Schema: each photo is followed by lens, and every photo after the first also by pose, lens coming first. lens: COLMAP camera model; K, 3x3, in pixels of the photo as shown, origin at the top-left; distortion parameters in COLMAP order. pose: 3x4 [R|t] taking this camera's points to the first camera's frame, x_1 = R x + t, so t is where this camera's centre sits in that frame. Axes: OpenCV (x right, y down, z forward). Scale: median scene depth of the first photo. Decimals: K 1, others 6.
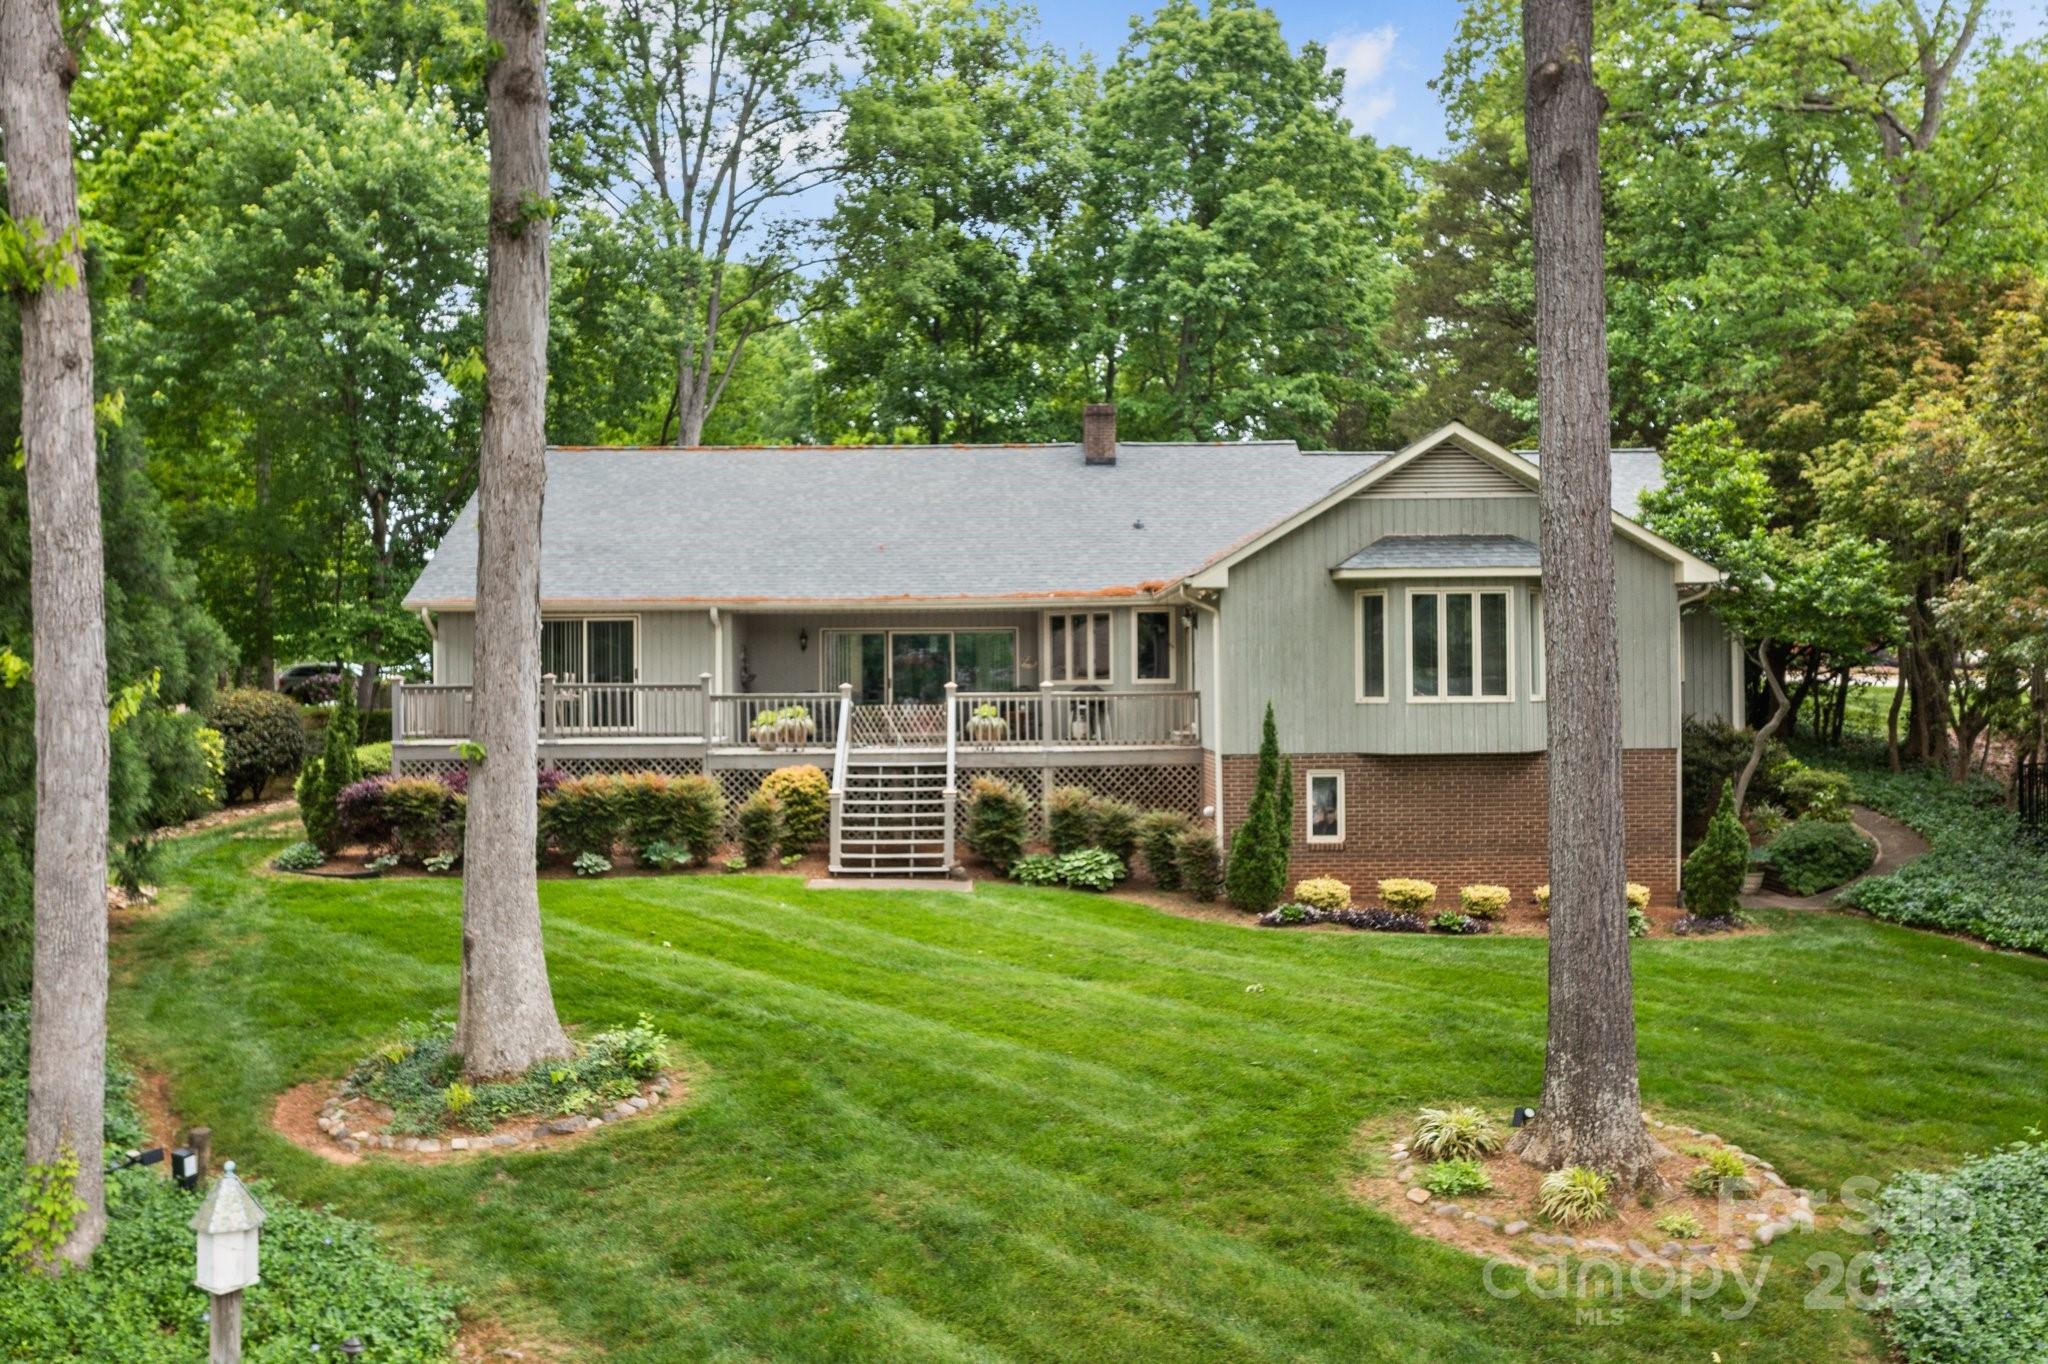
lens RADIAL K [[1656.2, 0, 1021.6], [0, 1656.2, 668.8], [0, 0, 1]] dist [-0.001558, 0.009067]
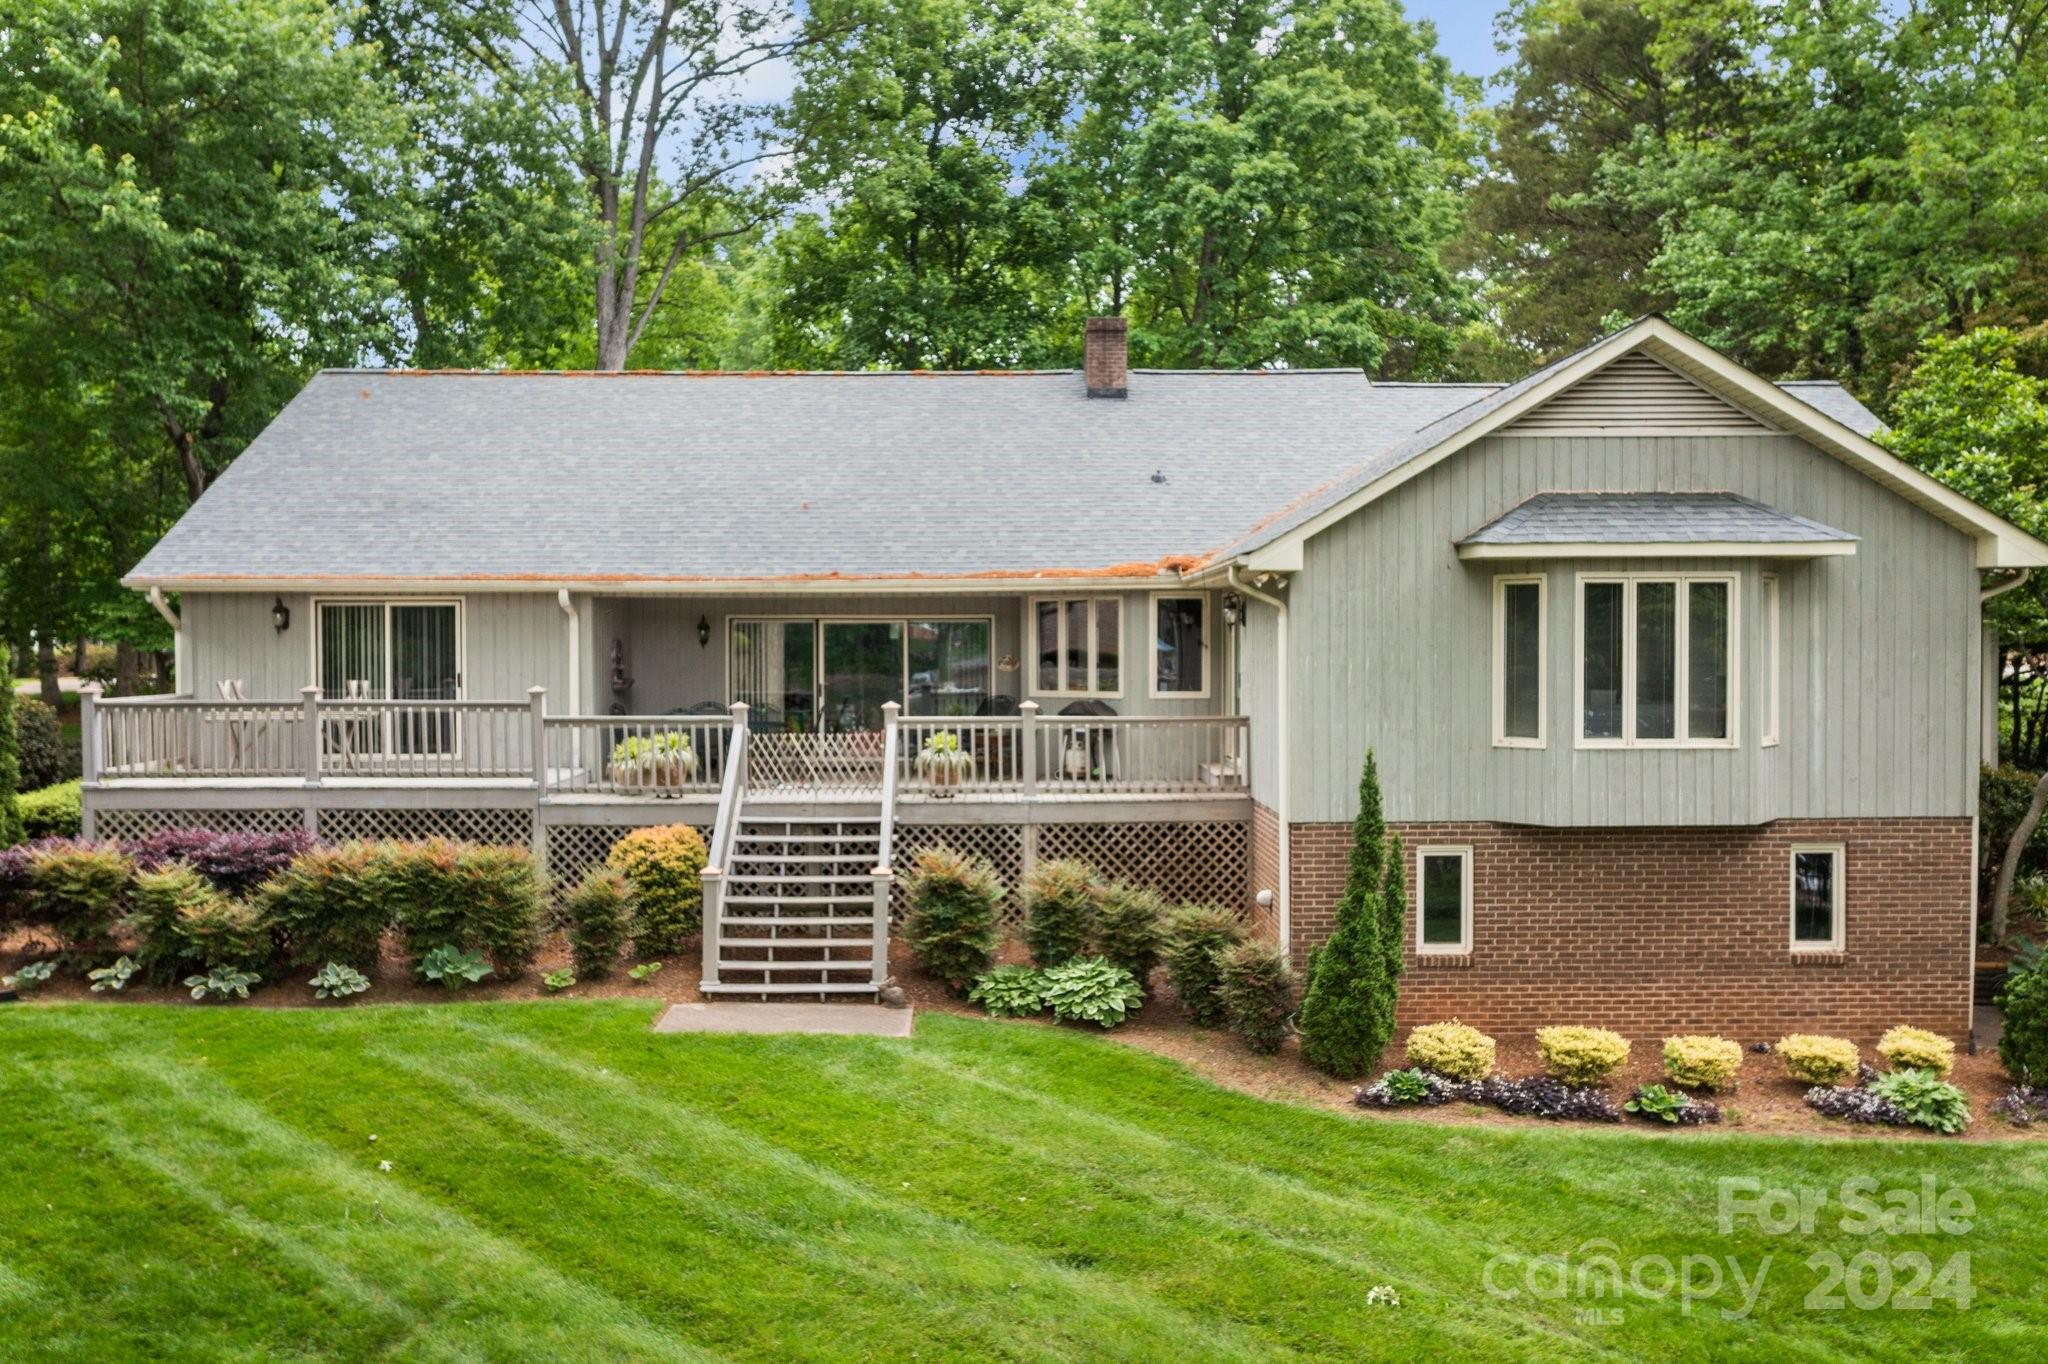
lens RADIAL K [[1639.1, 0, 1024.0], [0, 1639.1, 682.0], [0, 0, 1]] dist [0.003303, 0.008272]
pose [[0.999981, 0.006019, 0.001273, 0.012388], [-0.006058, 0.999424, 0.033401, -0.023879], [-0.001071, -0.033408, 0.999441, 0.321619]]
